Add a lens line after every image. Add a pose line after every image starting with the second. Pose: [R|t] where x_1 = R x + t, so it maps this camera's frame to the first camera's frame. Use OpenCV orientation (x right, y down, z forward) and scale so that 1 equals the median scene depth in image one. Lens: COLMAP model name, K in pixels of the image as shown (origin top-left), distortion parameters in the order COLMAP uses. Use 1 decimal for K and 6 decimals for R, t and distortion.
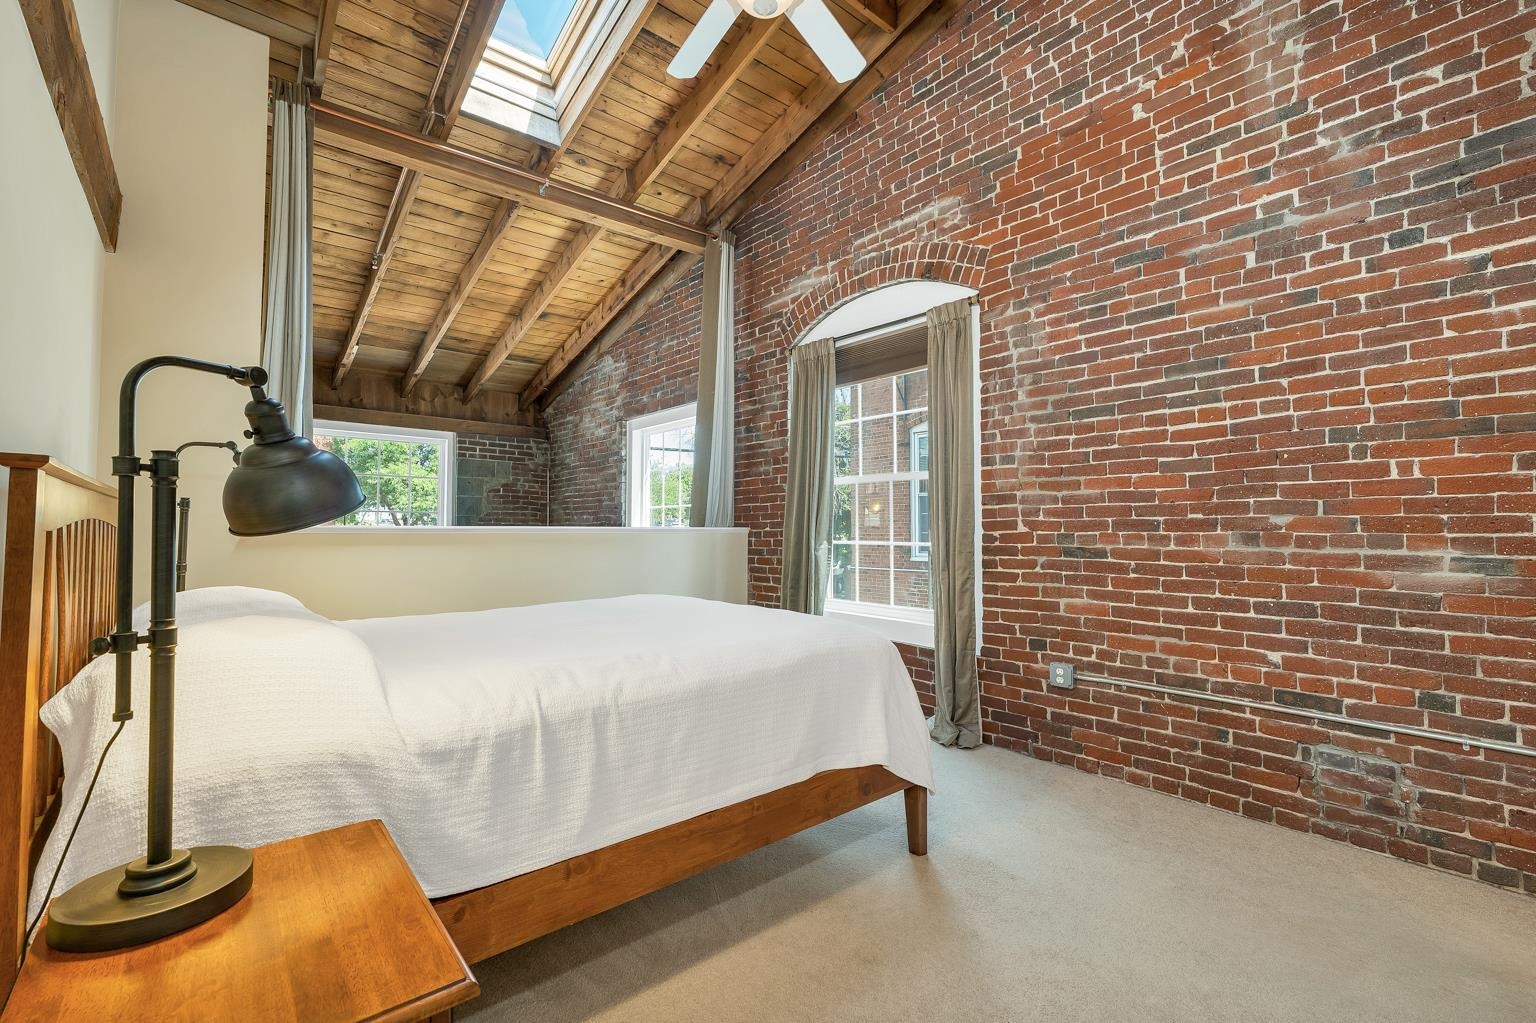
lens RADIAL K [[645.0, 0, 784.8], [0, 645.0, 515.2], [0, 0, 1]] dist [0.000284, -0.000117]
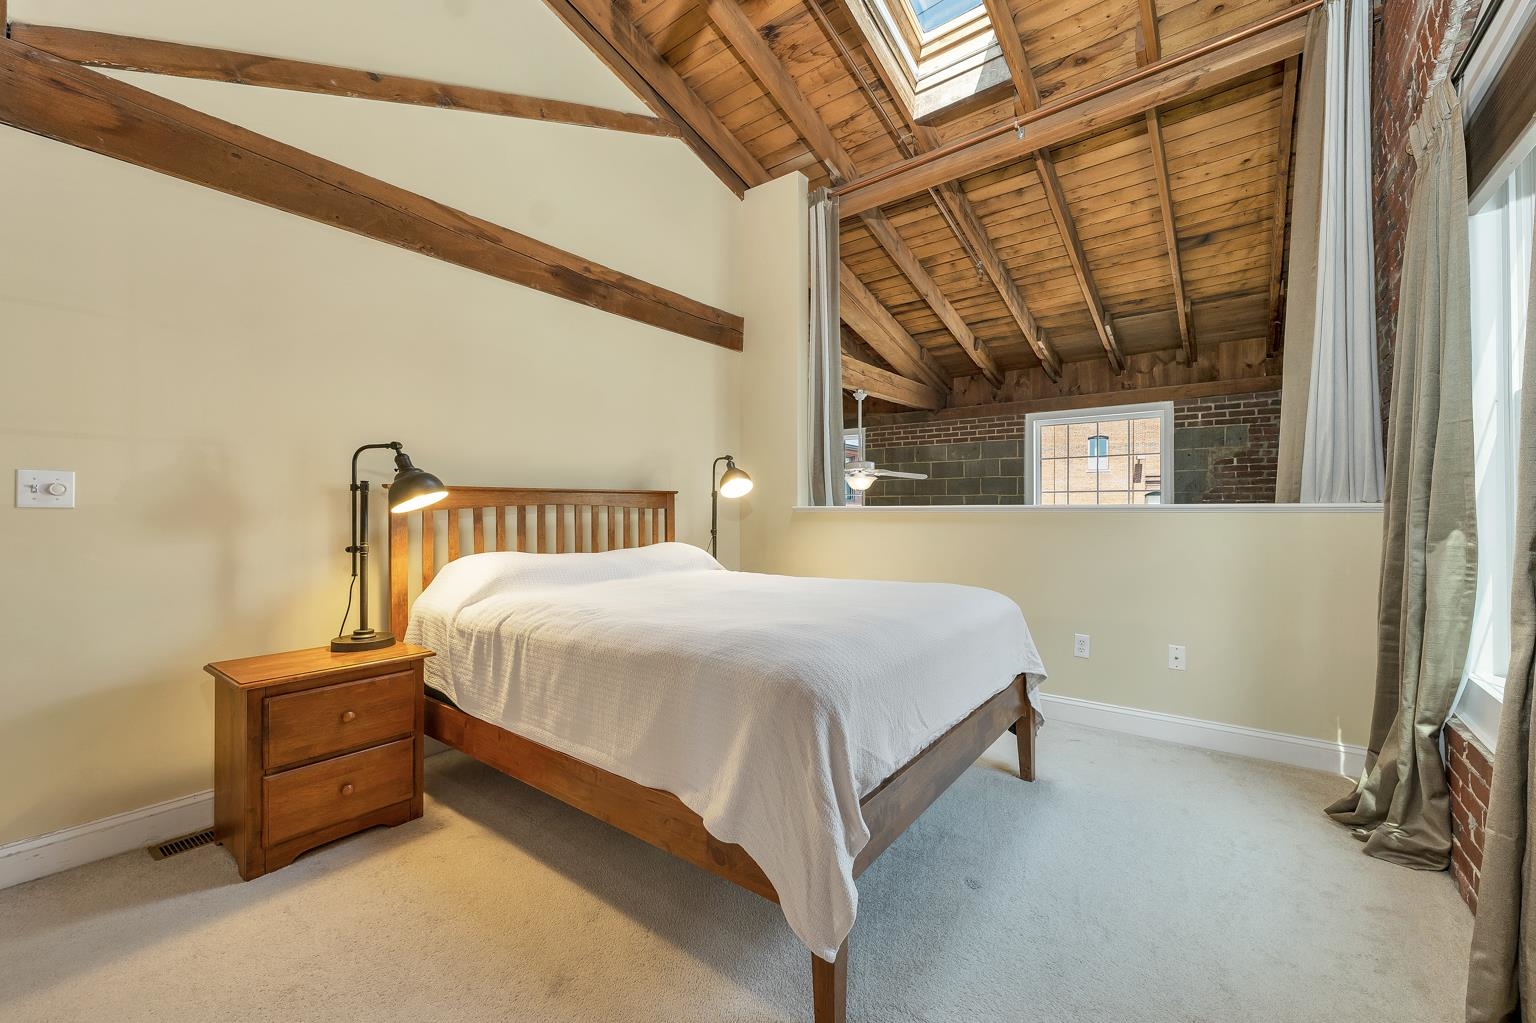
lens RADIAL K [[639.8, 0, 768.0], [0, 639.8, 511.5], [0, 0, 1]] dist [0.000530, -0.000040]
pose [[0.201206, -0.001192, -0.979548, 0.473966], [0.025927, 0.999655, 0.004109, 0.014630], [0.979206, -0.026224, 0.201167, 0.501995]]
